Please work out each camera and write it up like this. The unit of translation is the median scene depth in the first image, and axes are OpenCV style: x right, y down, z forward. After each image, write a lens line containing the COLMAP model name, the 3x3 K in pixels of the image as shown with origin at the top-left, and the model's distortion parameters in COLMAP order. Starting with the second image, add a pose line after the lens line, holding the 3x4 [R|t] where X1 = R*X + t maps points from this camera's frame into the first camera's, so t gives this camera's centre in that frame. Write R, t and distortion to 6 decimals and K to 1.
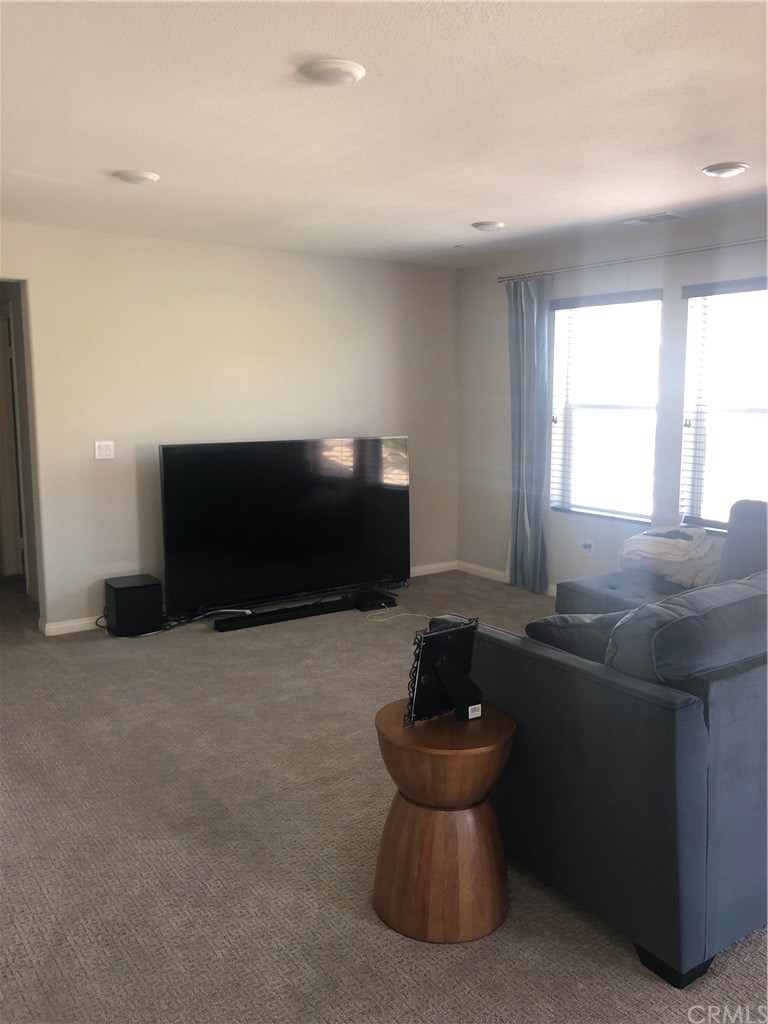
lens RADIAL K [[845.2, 0, 385.7], [0, 845.2, 510.0], [0, 0, 1]] dist [0.027965, -0.007416]
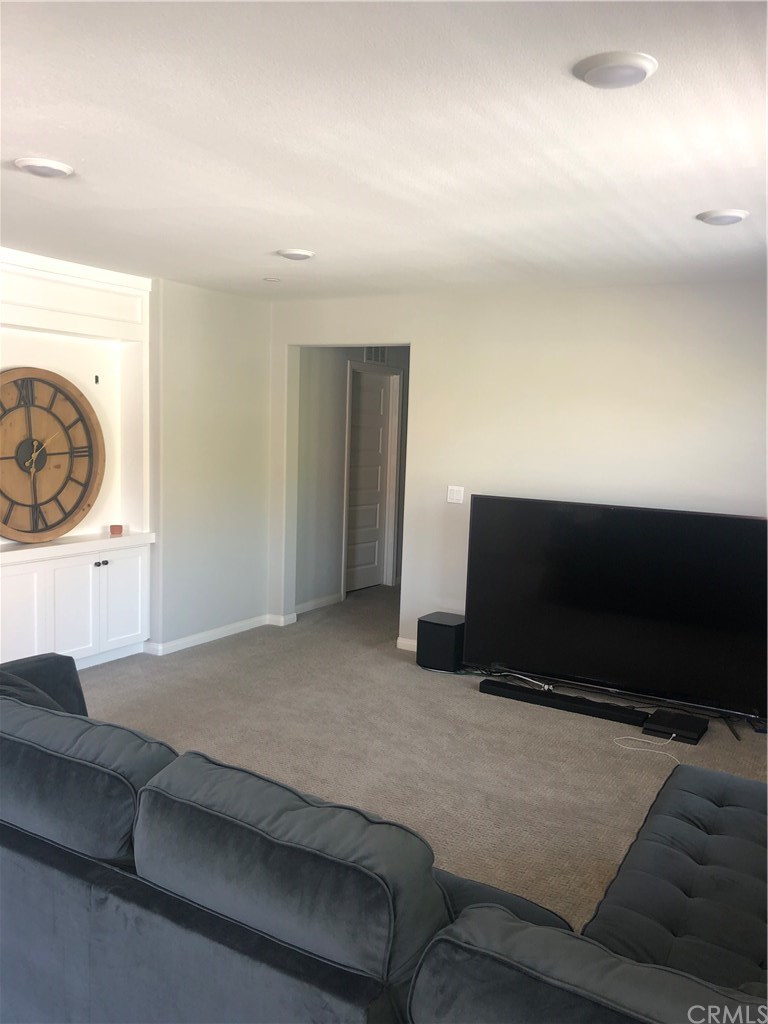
lens RADIAL K [[845.2, 0, 385.7], [0, 845.2, 510.0], [0, 0, 1]] dist [0.027965, -0.007416]
pose [[0.424912, 0.111985, -0.898281, 0.606269], [-0.168747, 0.984724, 0.042939, -0.083409], [0.889367, 0.133338, 0.437318, 0.458332]]
